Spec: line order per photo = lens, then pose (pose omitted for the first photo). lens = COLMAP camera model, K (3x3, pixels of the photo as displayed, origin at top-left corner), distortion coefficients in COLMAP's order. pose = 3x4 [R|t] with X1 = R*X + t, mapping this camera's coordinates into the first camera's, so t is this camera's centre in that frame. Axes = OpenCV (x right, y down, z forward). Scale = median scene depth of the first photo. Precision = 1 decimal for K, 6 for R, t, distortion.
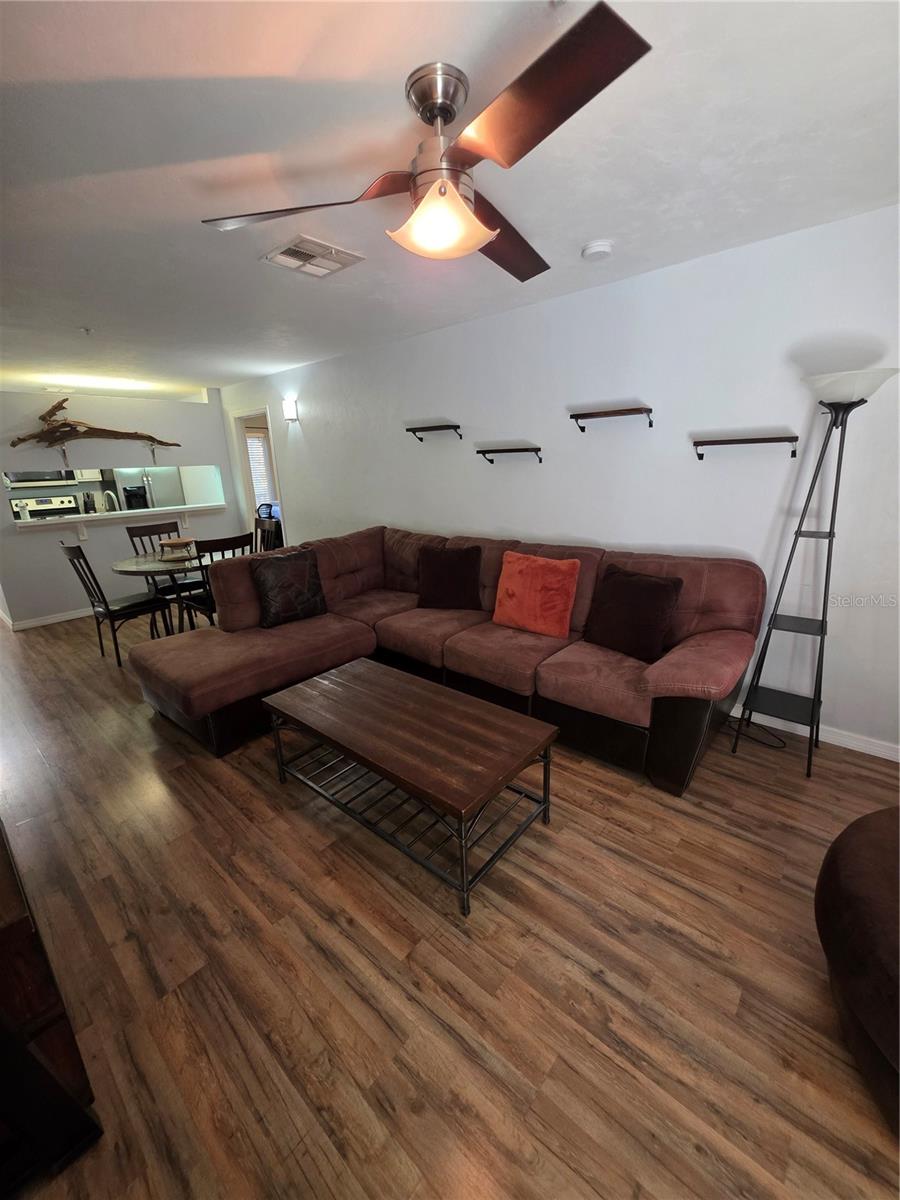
lens RADIAL K [[479.1, 0, 447.4], [0, 479.1, 599.0], [0, 0, 1]] dist [-0.000717, 0.001414]
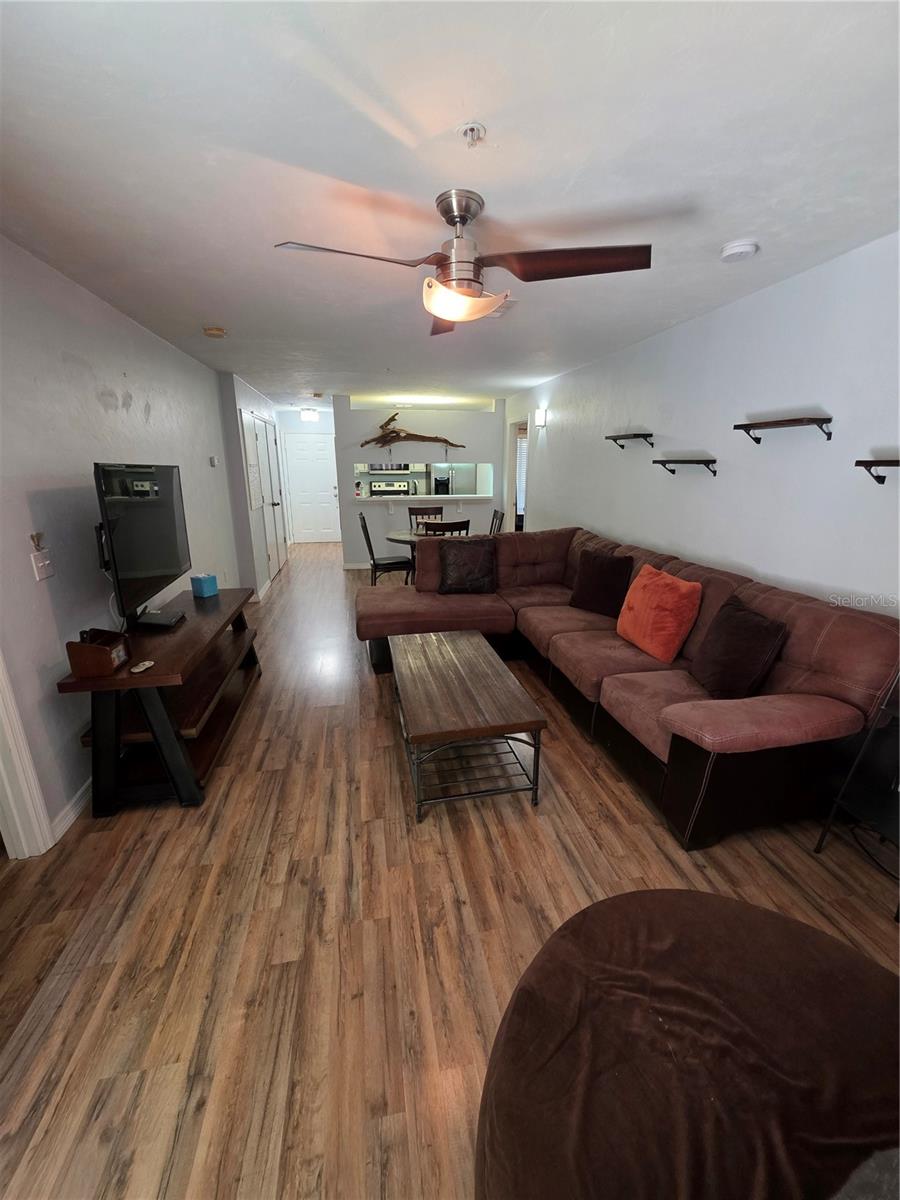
lens RADIAL K [[479.1, 0, 451.7], [0, 479.1, 598.9], [0, 0, 1]] dist [-0.000717, 0.001414]
pose [[0.787609, 0.200046, -0.582799, 0.635299], [-0.197170, 0.977923, 0.069213, -0.034122], [0.583778, 0.060397, 0.809664, -0.029354]]
